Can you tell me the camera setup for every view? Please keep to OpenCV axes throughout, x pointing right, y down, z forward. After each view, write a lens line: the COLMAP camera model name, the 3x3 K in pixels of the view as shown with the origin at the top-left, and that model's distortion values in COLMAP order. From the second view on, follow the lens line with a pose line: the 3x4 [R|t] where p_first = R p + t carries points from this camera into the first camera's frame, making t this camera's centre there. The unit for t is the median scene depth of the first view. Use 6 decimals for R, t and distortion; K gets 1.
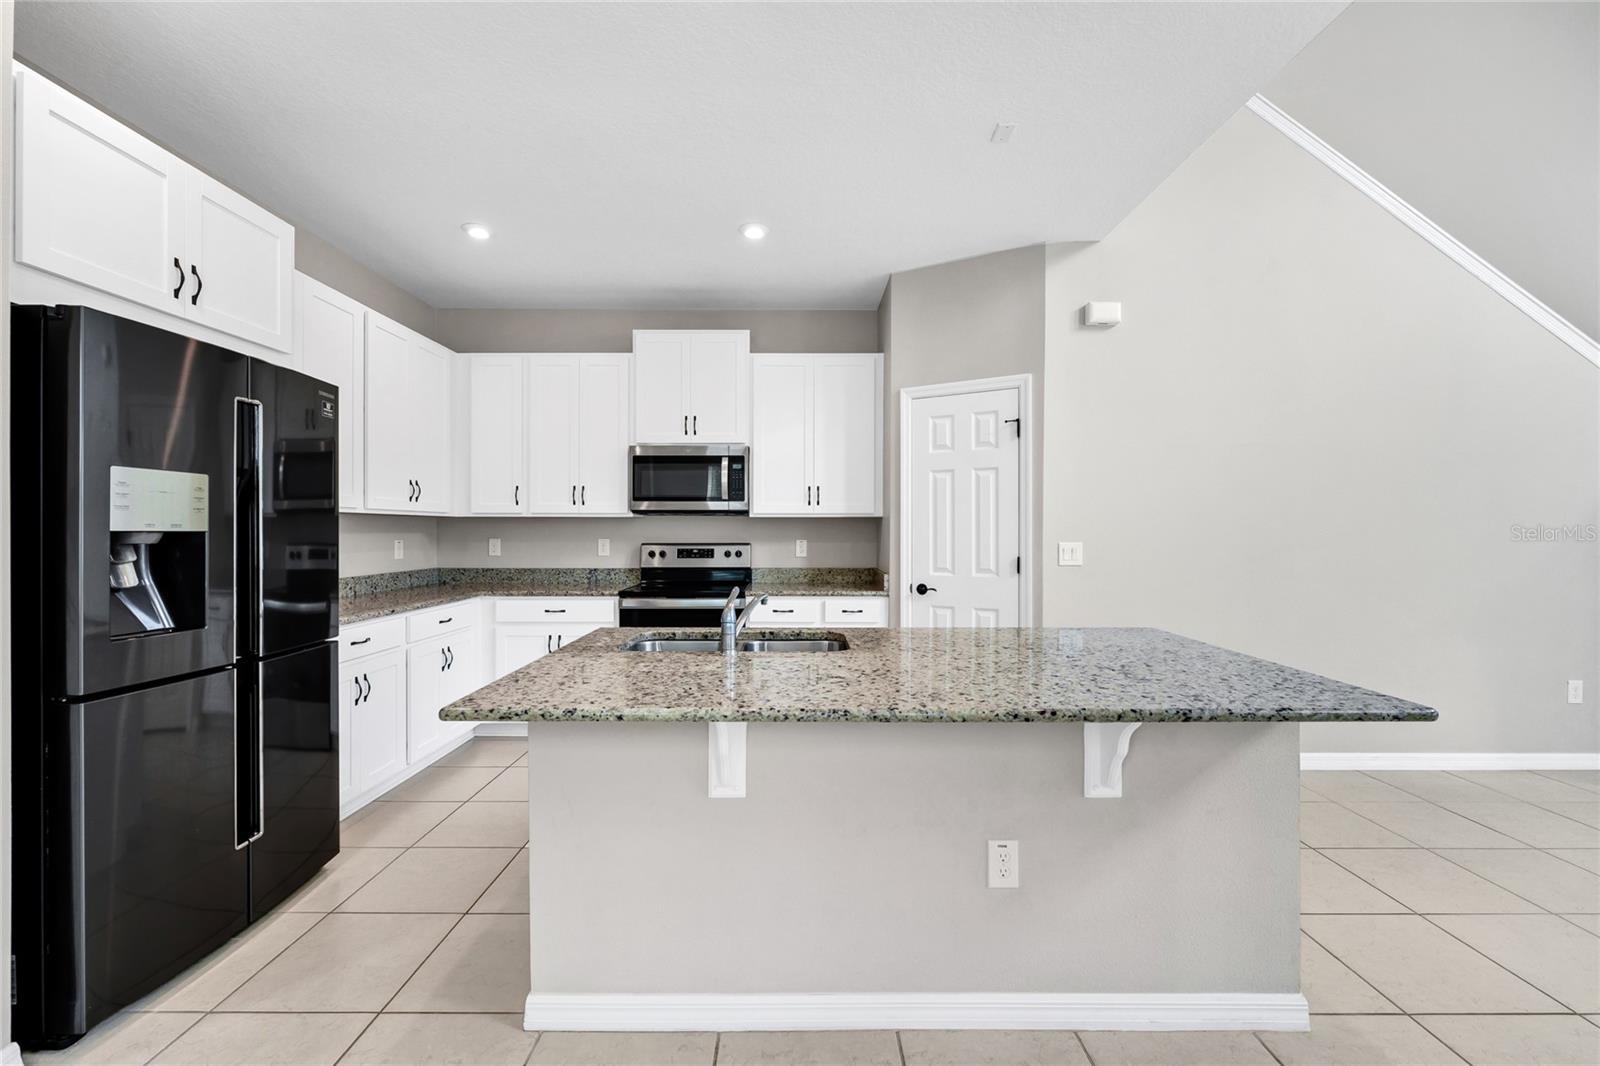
lens RADIAL K [[667.6, 0, 793.2], [0, 667.6, 530.8], [0, 0, 1]] dist [0.002810, -0.001556]
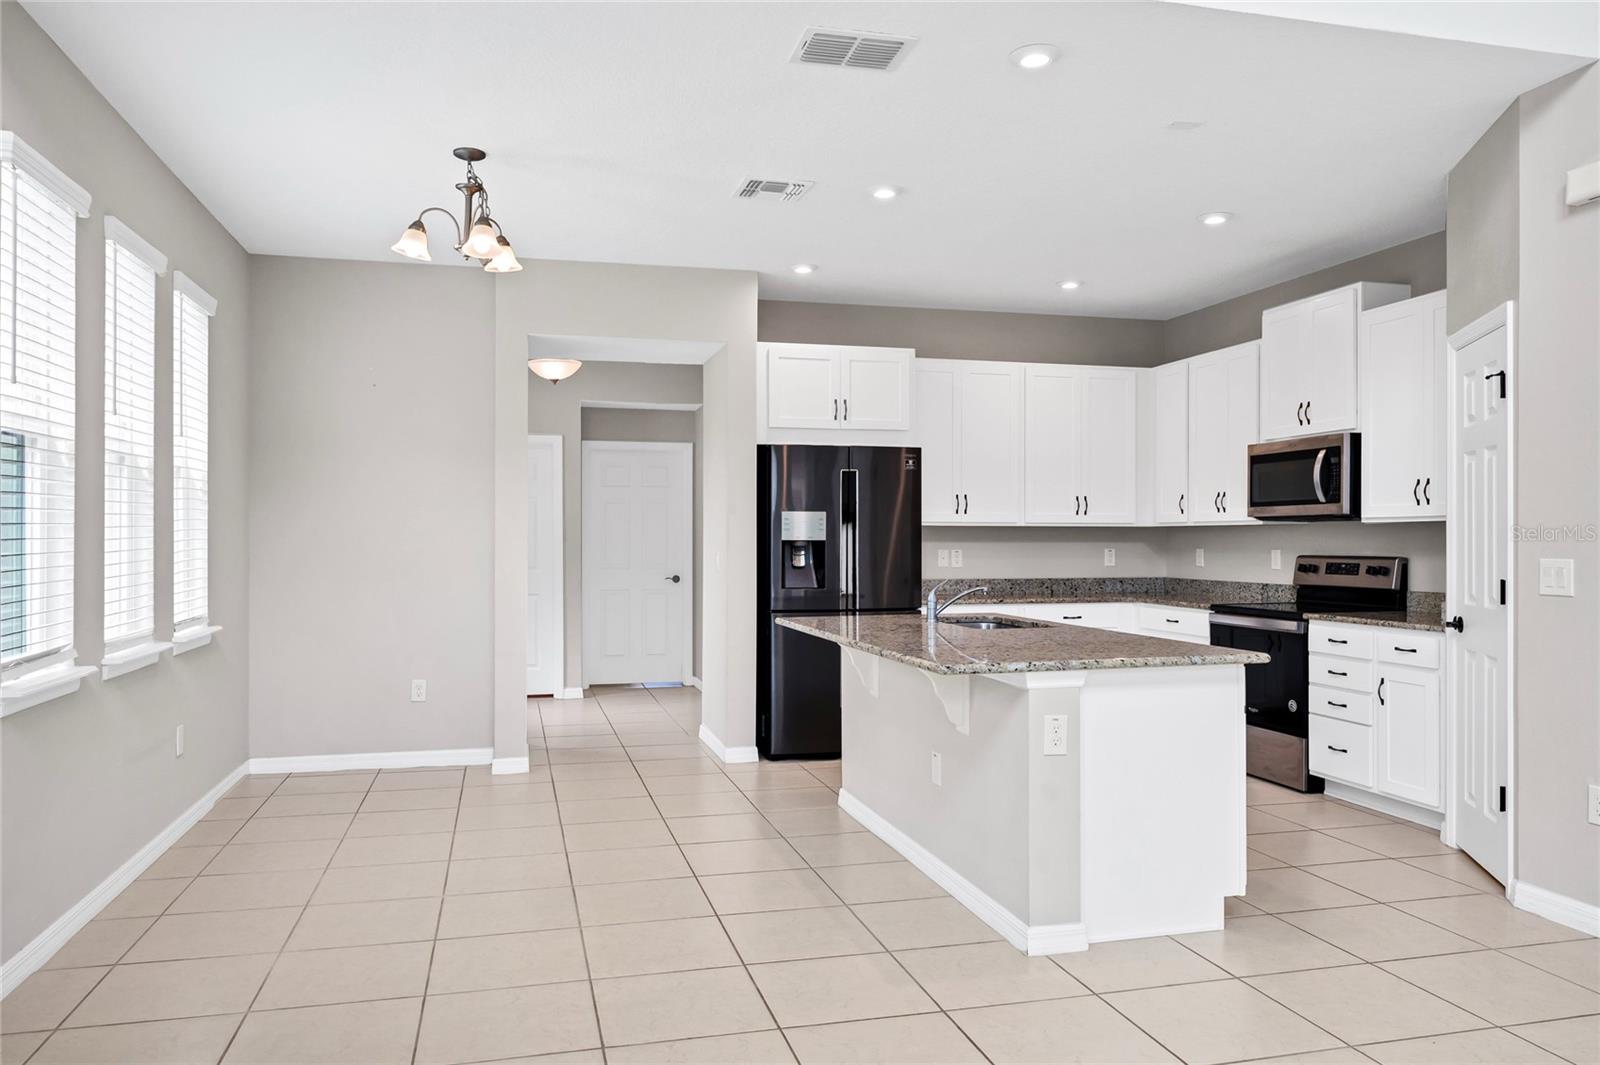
lens RADIAL K [[1122.3, 0, 811.0], [0, 1122.3, 537.3], [0, 0, 1]] dist [0.011158, -0.012498]
pose [[0.262726, -0.002687, -0.964867, 1.094916], [-0.000645, 0.999995, -0.002961, 0.000821], [0.964870, 0.001400, 0.262723, 0.040644]]
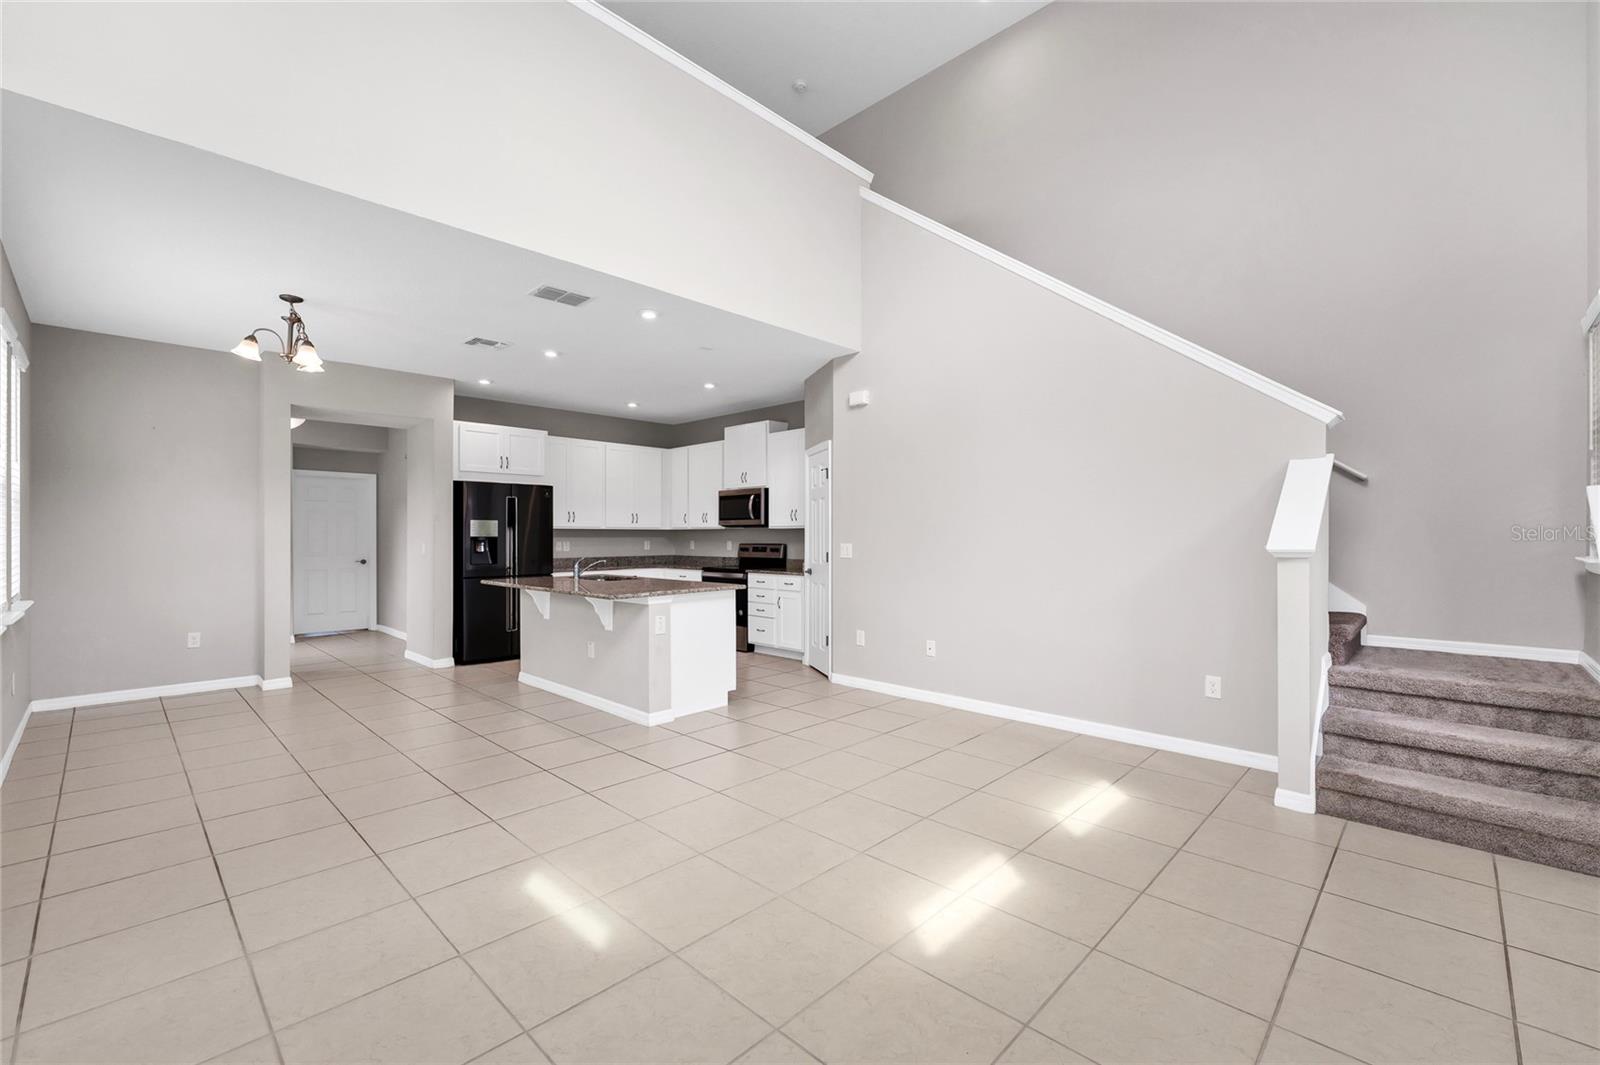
lens RADIAL K [[670.4, 0, 803.0], [0, 670.4, 533.8], [0, 0, 1]] dist [-0.001859, 0.000360]
pose [[0.725286, -0.002875, -0.688442, 1.266435], [0.000421, 0.999993, -0.003732, -0.000263], [0.688448, 0.002417, 0.725282, -0.206747]]
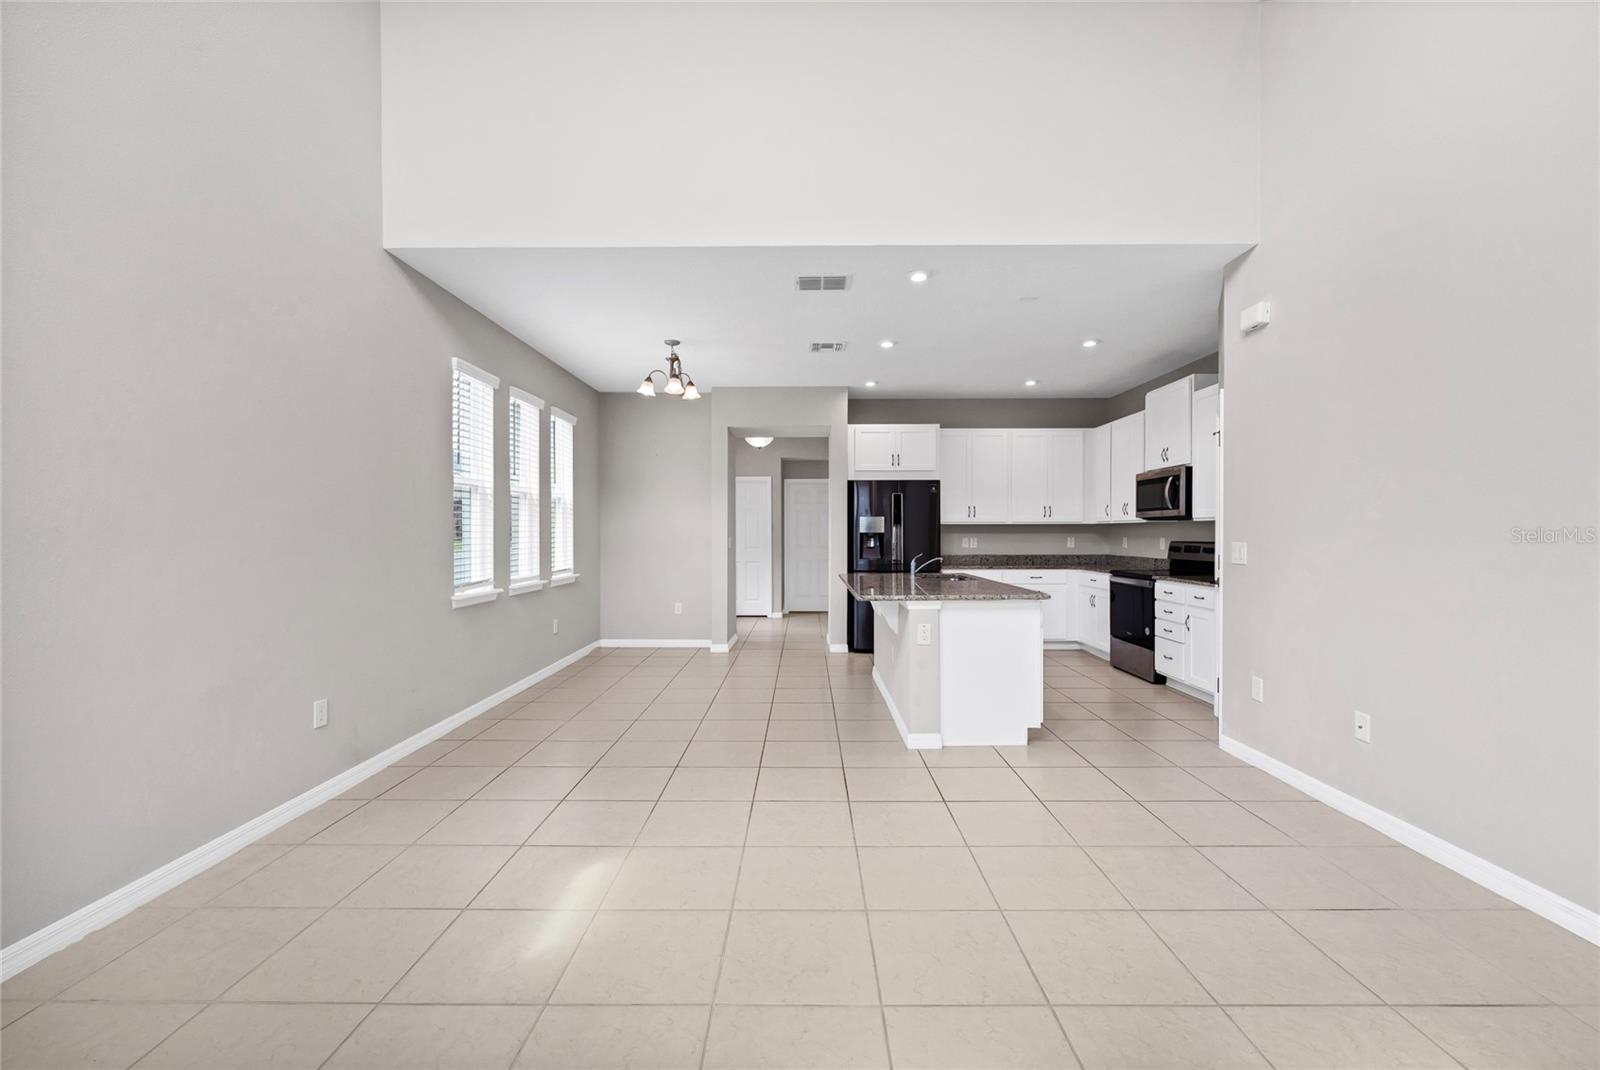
lens RADIAL K [[667.6, 0, 813.2], [0, 667.6, 539.5], [0, 0, 1]] dist [0.002810, -0.001556]
pose [[0.009462, 0.009269, -0.999912, 1.282989], [0.000751, 0.999957, 0.009276, 0.002246], [0.999955, -0.000839, 0.009455, 0.277066]]
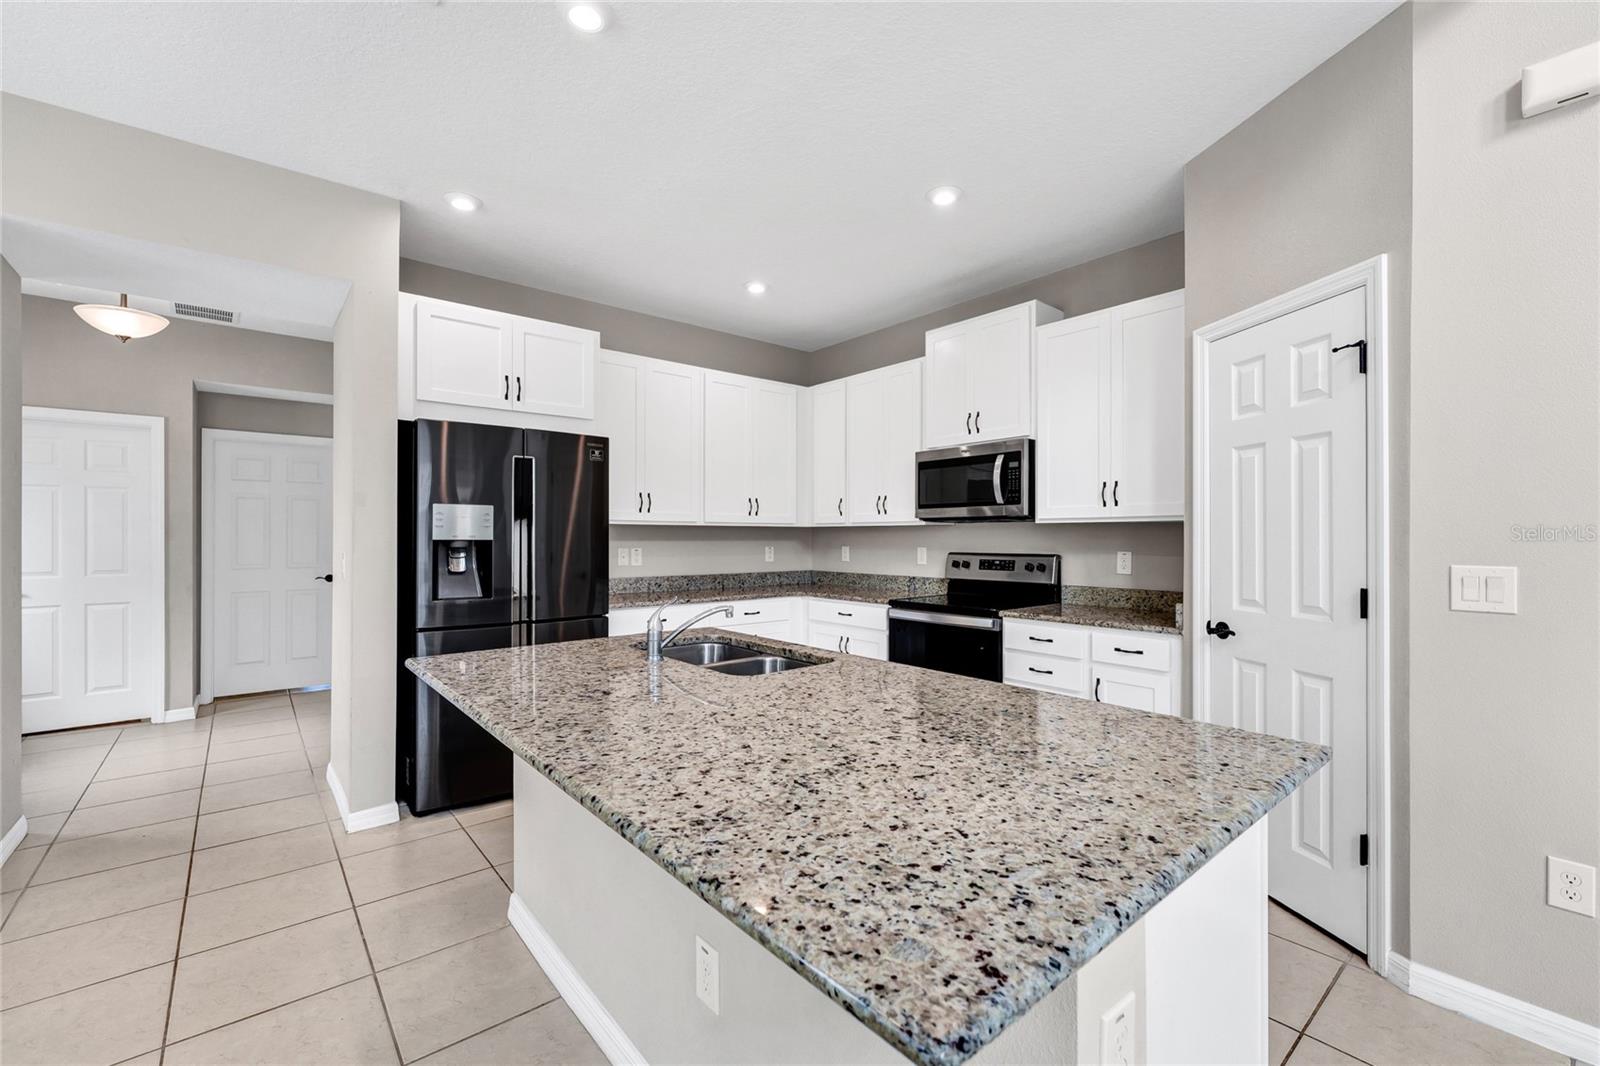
lens RADIAL K [[667.6, 0, 795.0], [0, 667.6, 537.7], [0, 0, 1]] dist [0.002810, -0.001556]
pose [[0.638112, 0.000807, -0.769943, 0.412327], [-0.001212, 0.999999, 0.000044, -0.002370], [0.769942, 0.000905, 0.638113, 0.246885]]
